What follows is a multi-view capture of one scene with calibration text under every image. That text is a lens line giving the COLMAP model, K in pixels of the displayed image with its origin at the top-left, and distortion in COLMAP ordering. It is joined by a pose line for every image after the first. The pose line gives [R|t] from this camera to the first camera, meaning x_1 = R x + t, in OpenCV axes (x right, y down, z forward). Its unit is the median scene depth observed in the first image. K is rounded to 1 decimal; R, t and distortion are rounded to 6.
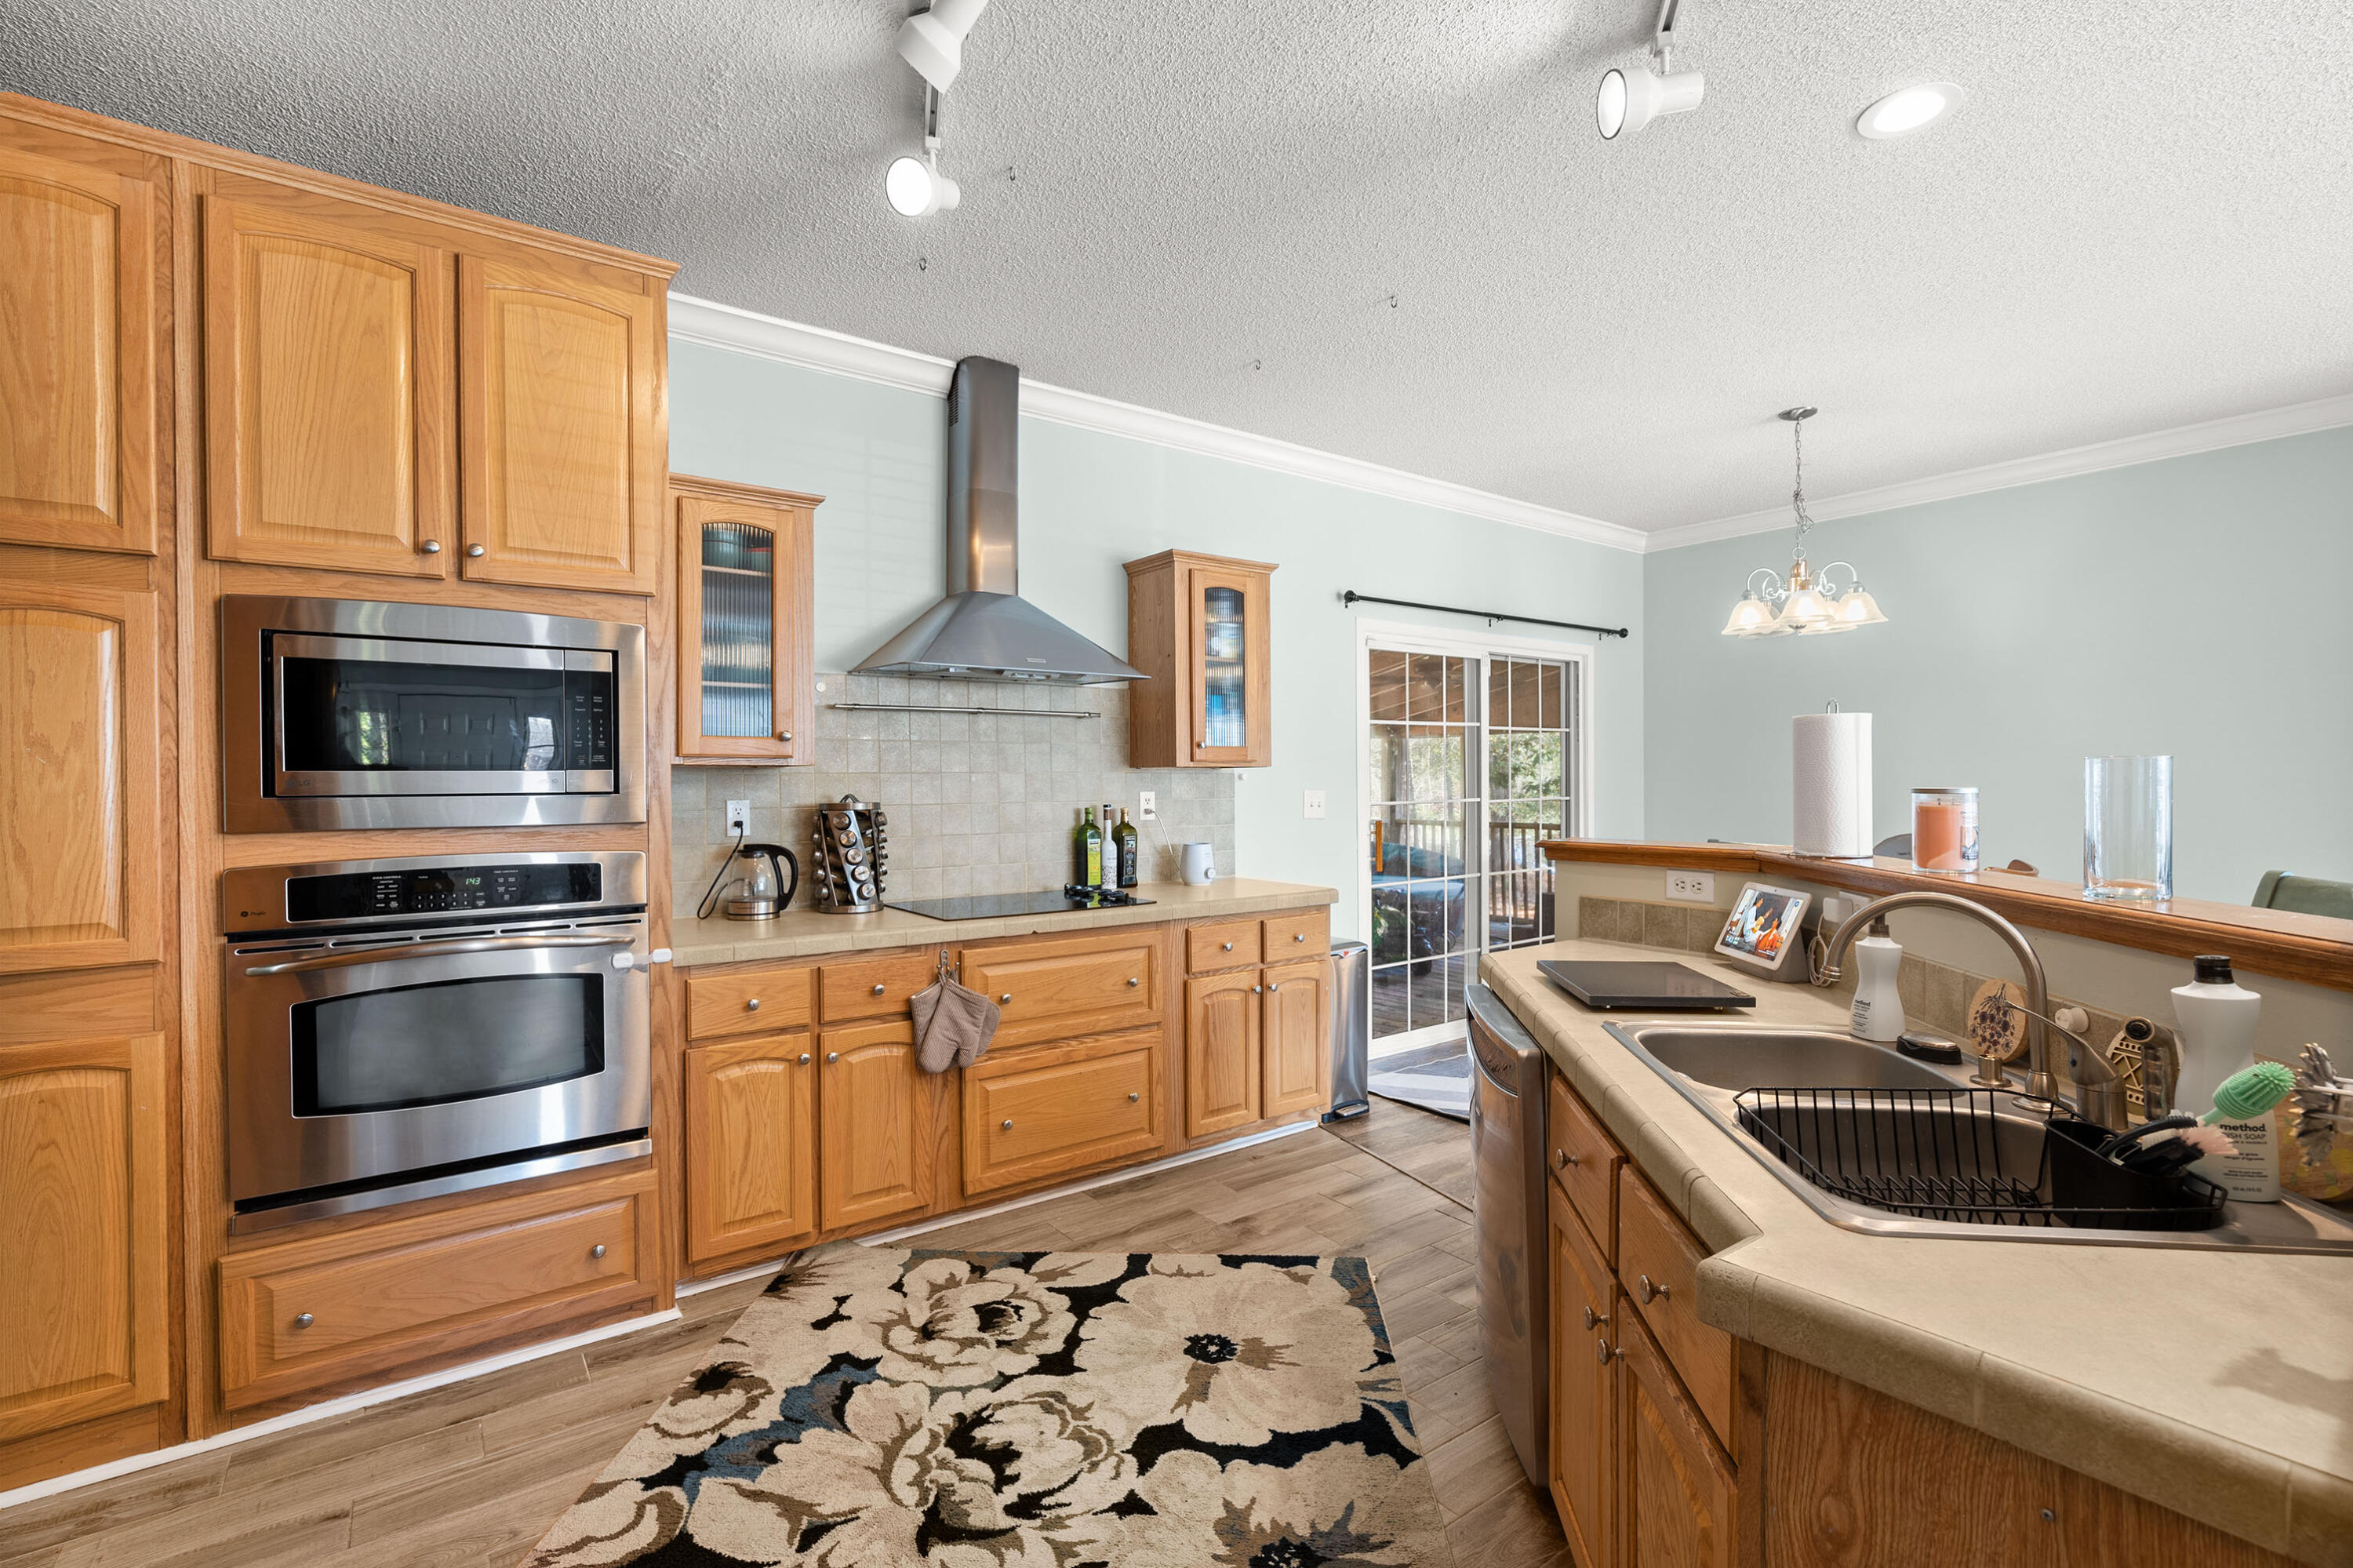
lens RADIAL K [[1077.4, 0, 1170.6], [0, 1077.4, 782.2], [0, 0, 1]] dist [-0.001503, 0.000506]
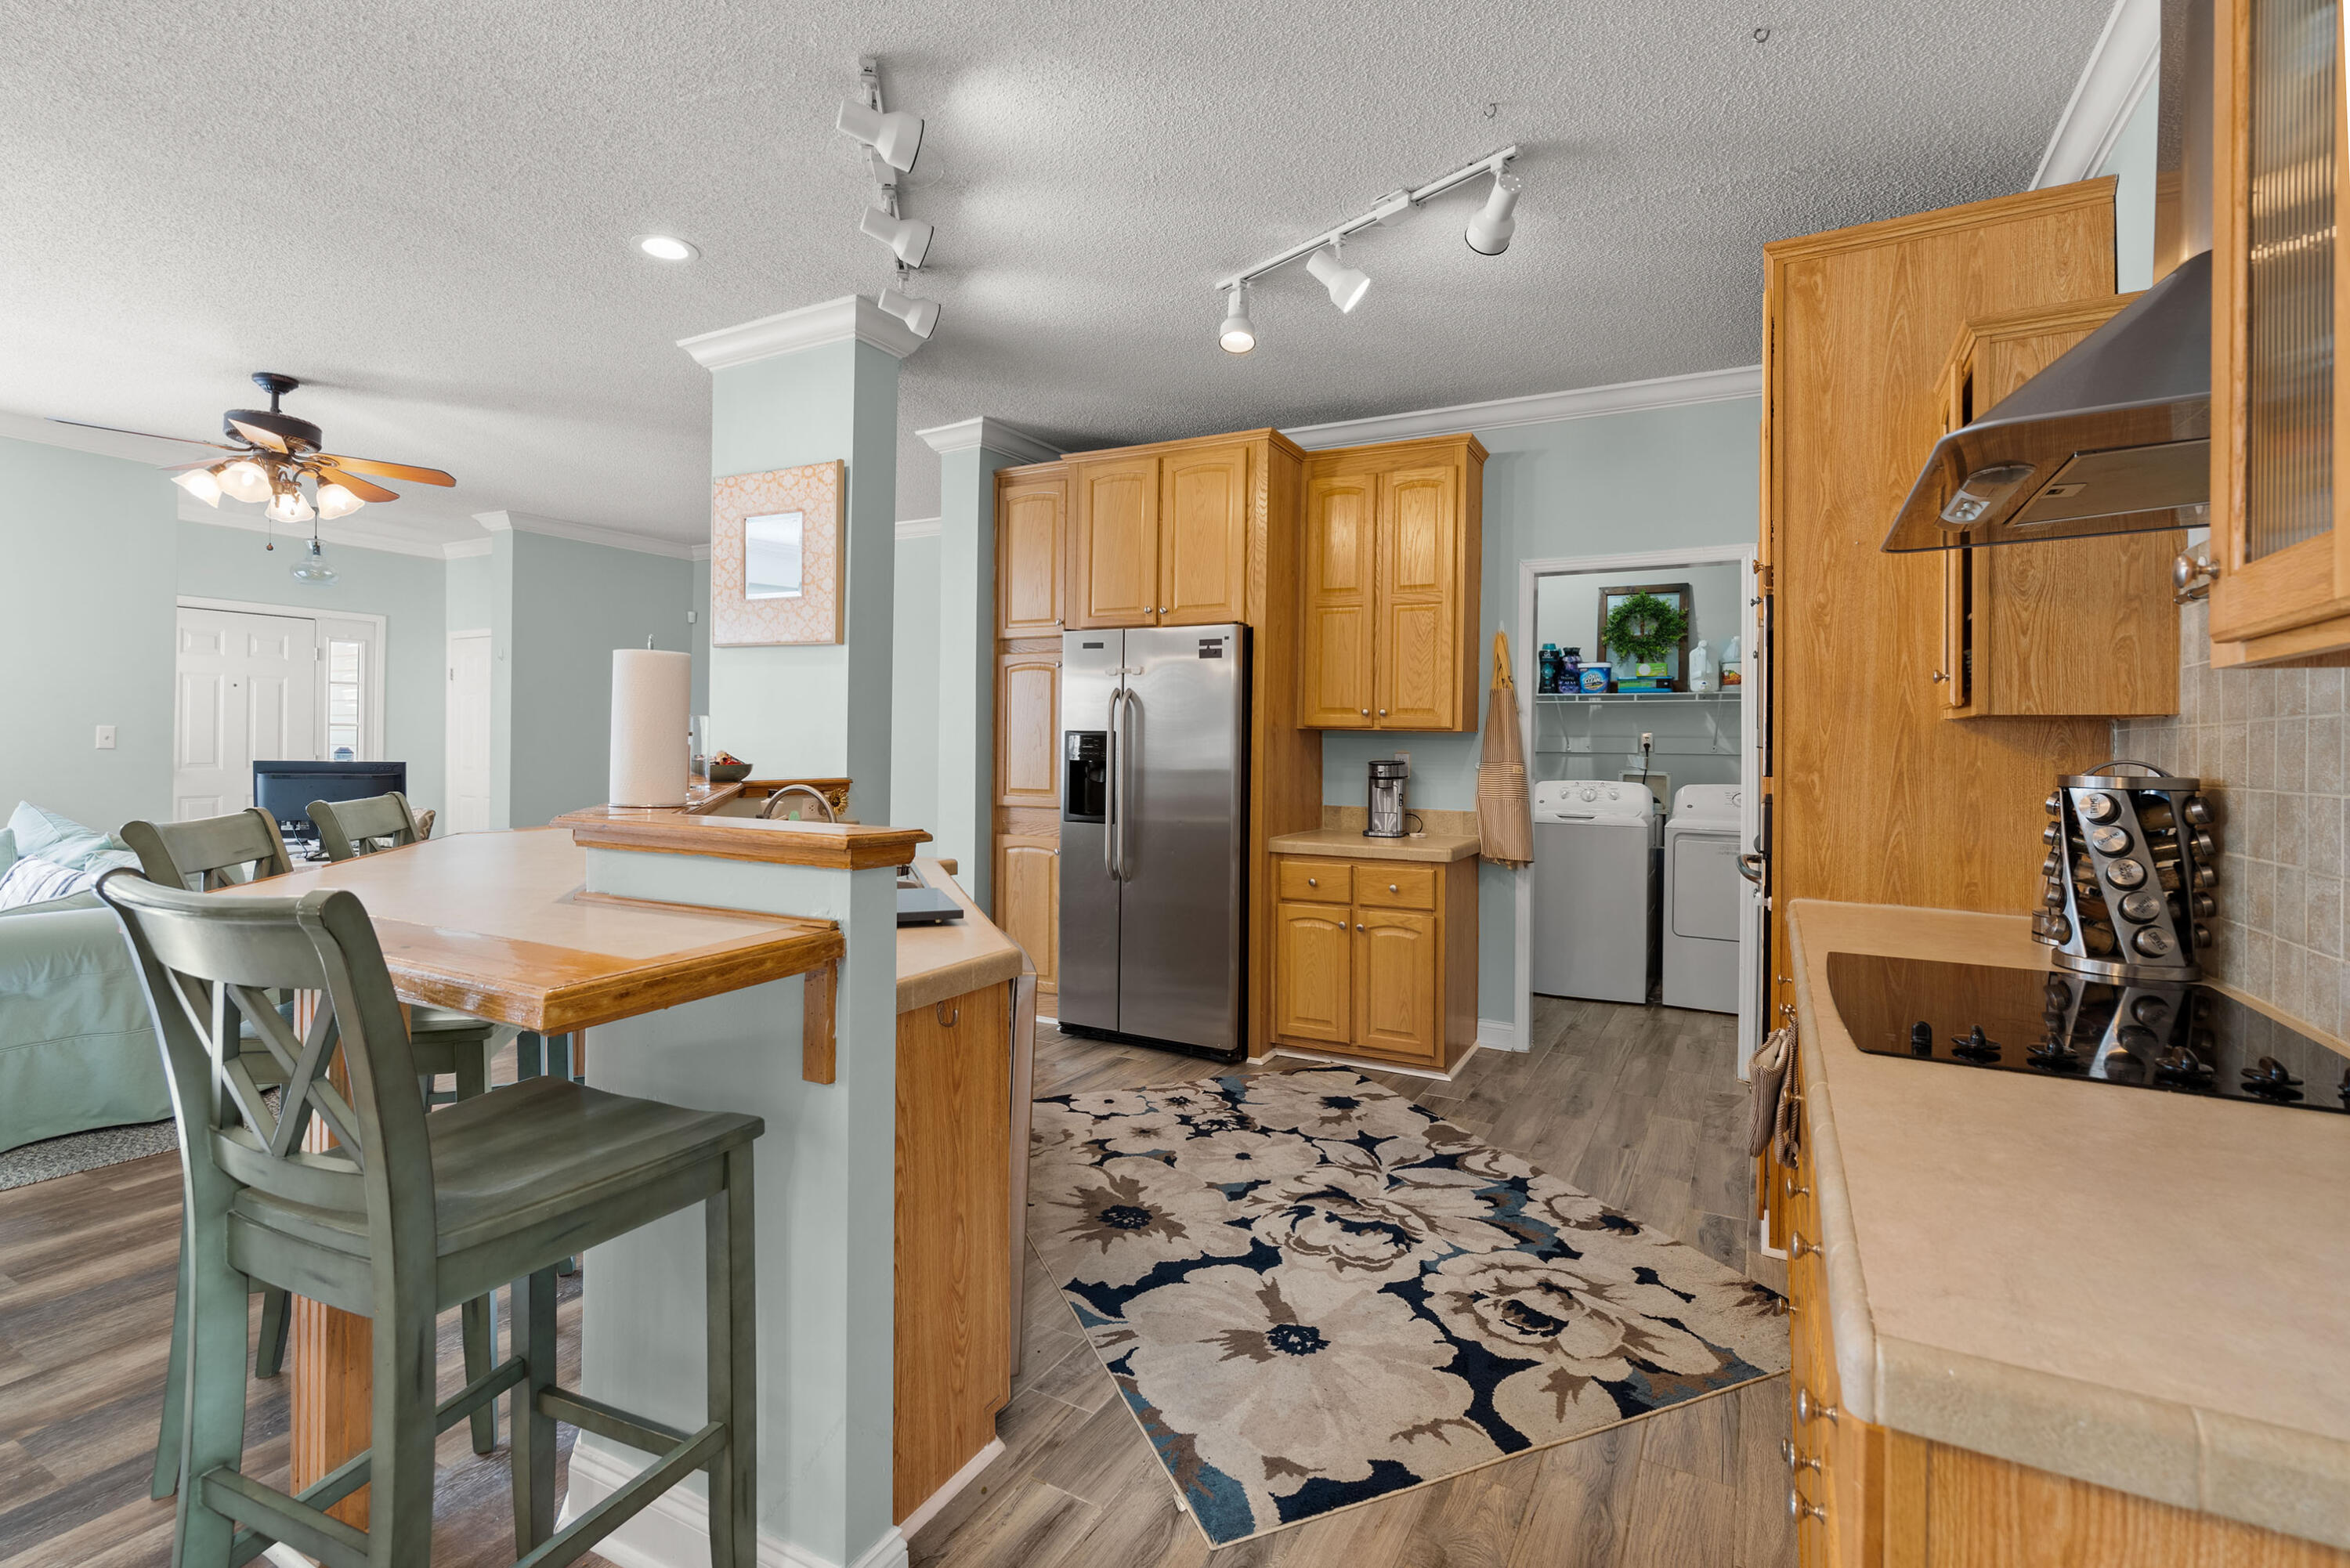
lens RADIAL K [[1075.9, 0, 1172.4], [0, 1075.9, 744.5], [0, 0, 1]] dist [-0.001503, 0.000506]
pose [[-0.905440, -0.010142, -0.424354, 0.548244], [-0.013222, 0.999903, 0.004313, 0.007766], [0.424269, 0.009516, -0.905486, 1.835621]]
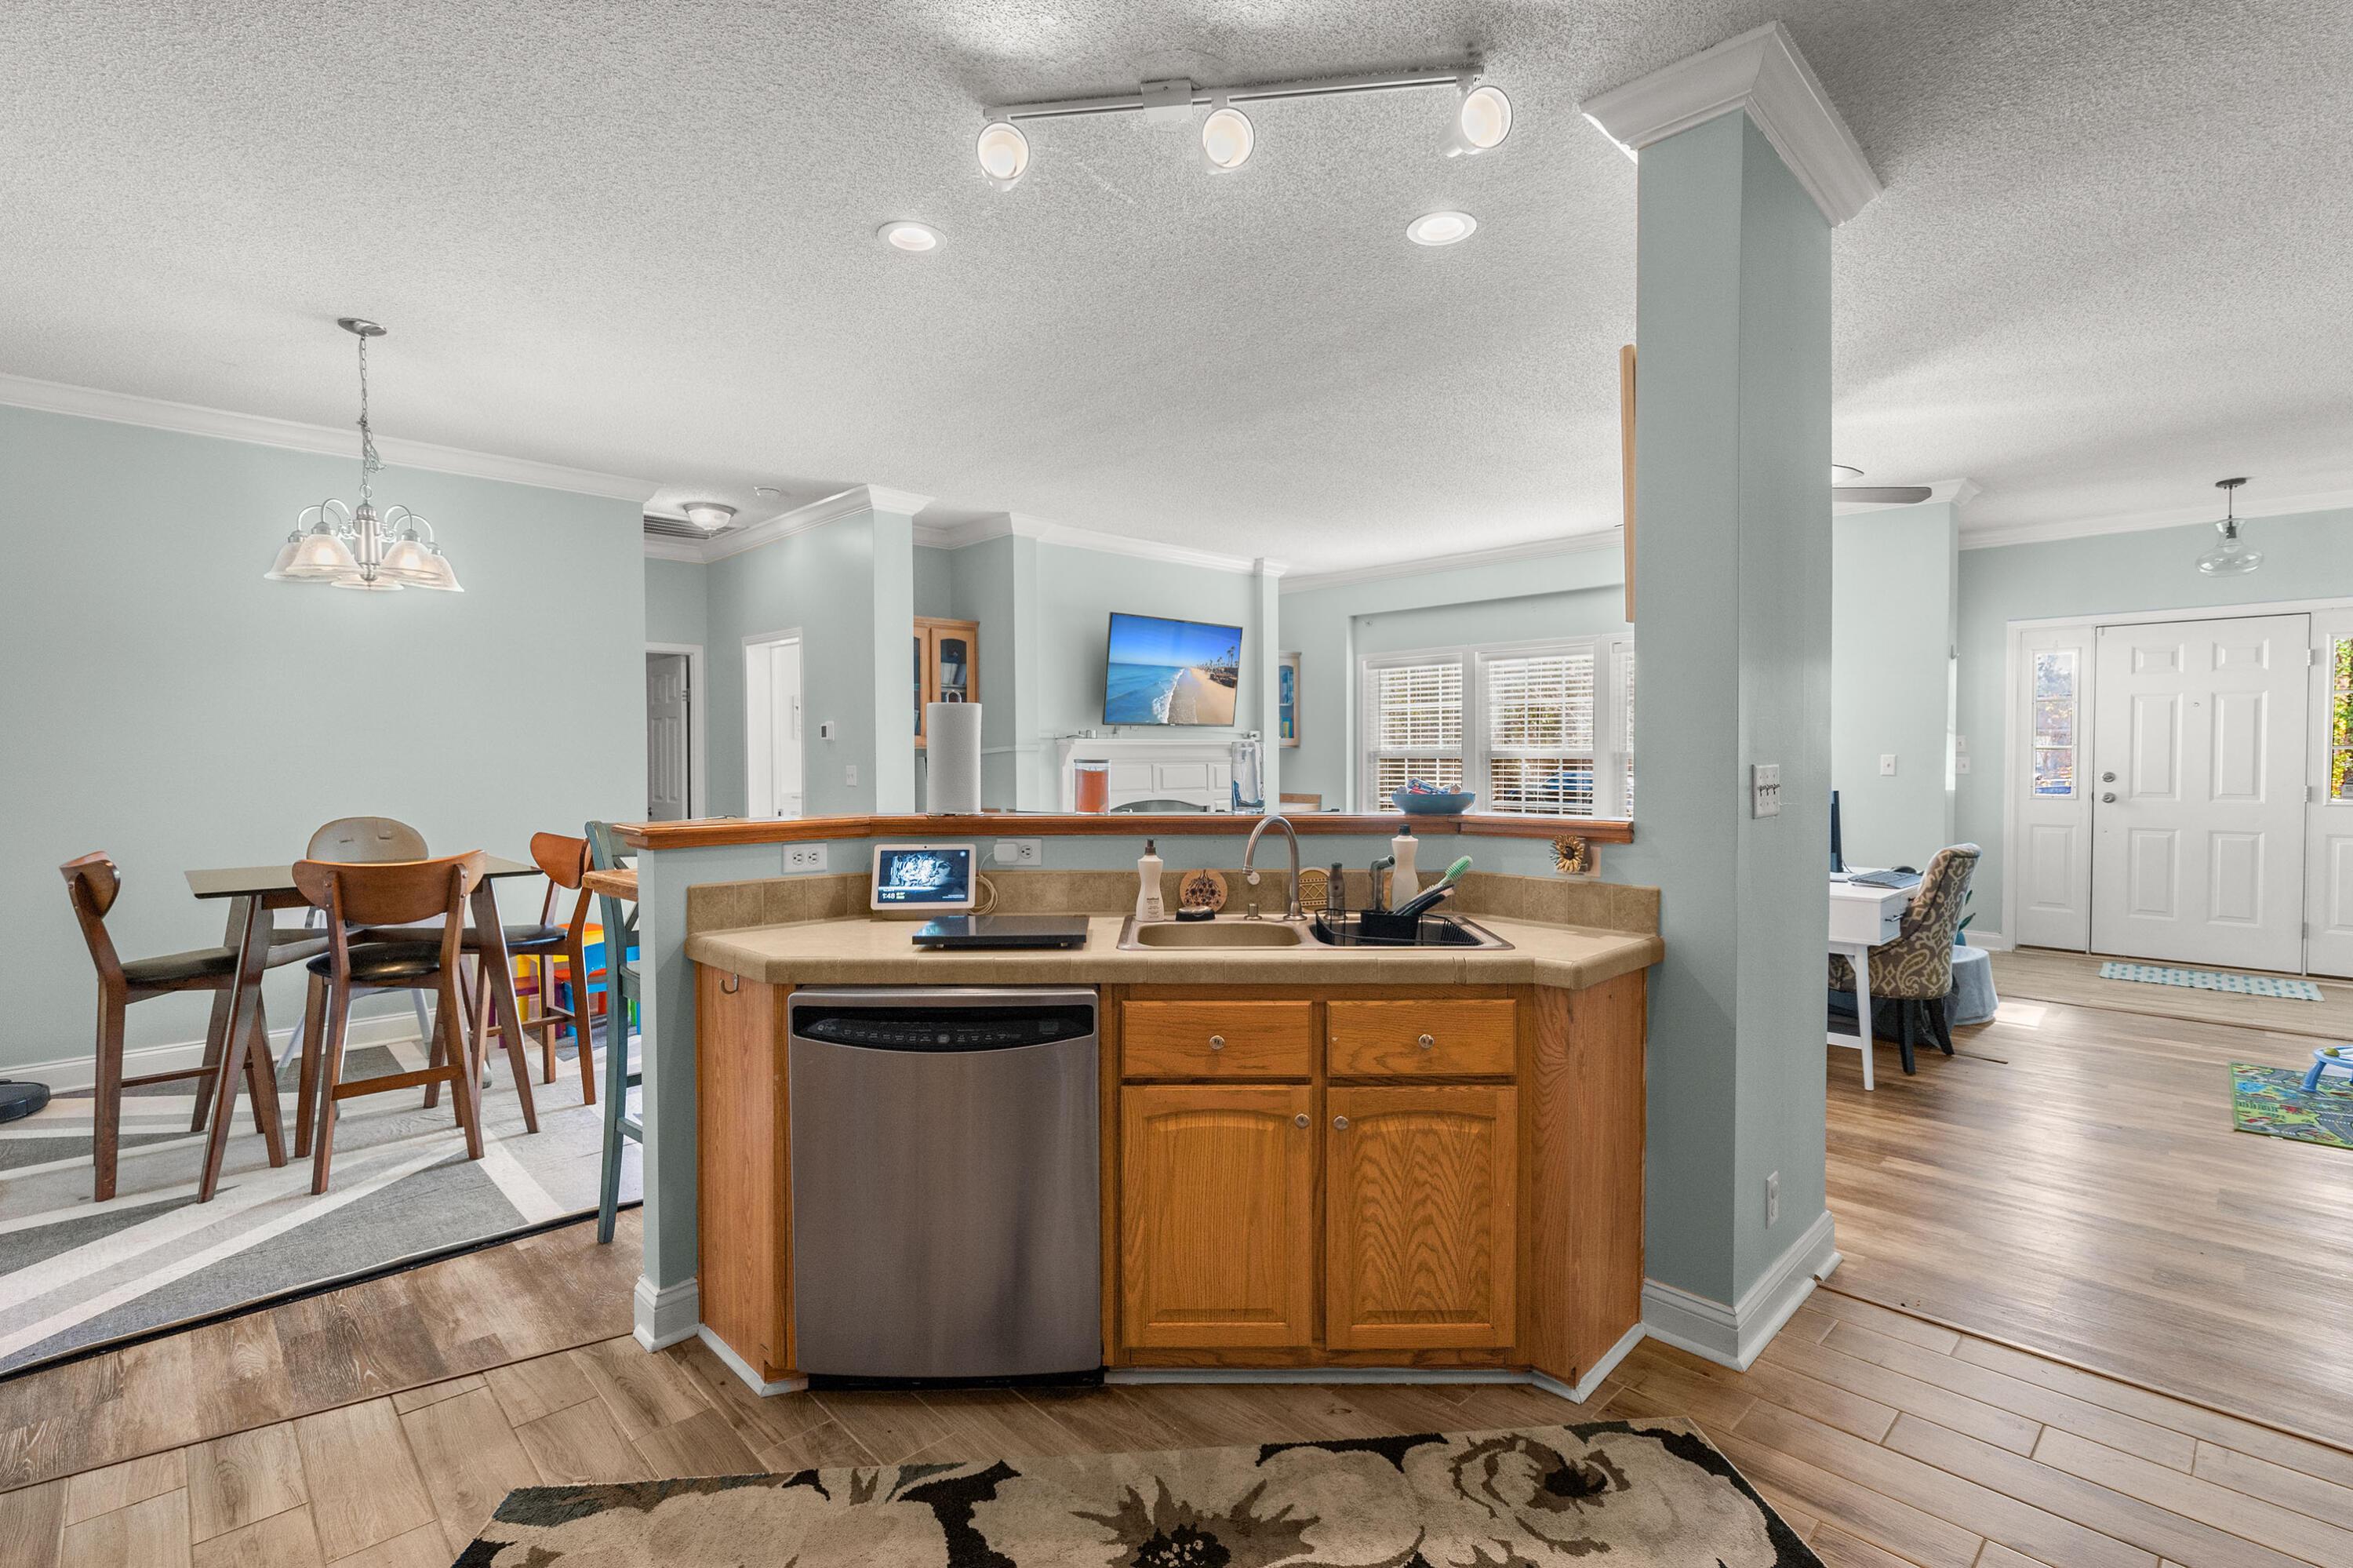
lens RADIAL K [[1077.4, 0, 1177.2], [0, 1077.4, 778.3], [0, 0, 1]] dist [-0.001503, 0.000506]
pose [[-0.143260, -0.022241, 0.989435, -0.623120], [0.005401, 0.999715, 0.023254, -0.002371], [-0.989670, 0.008675, -0.143099, 0.837892]]
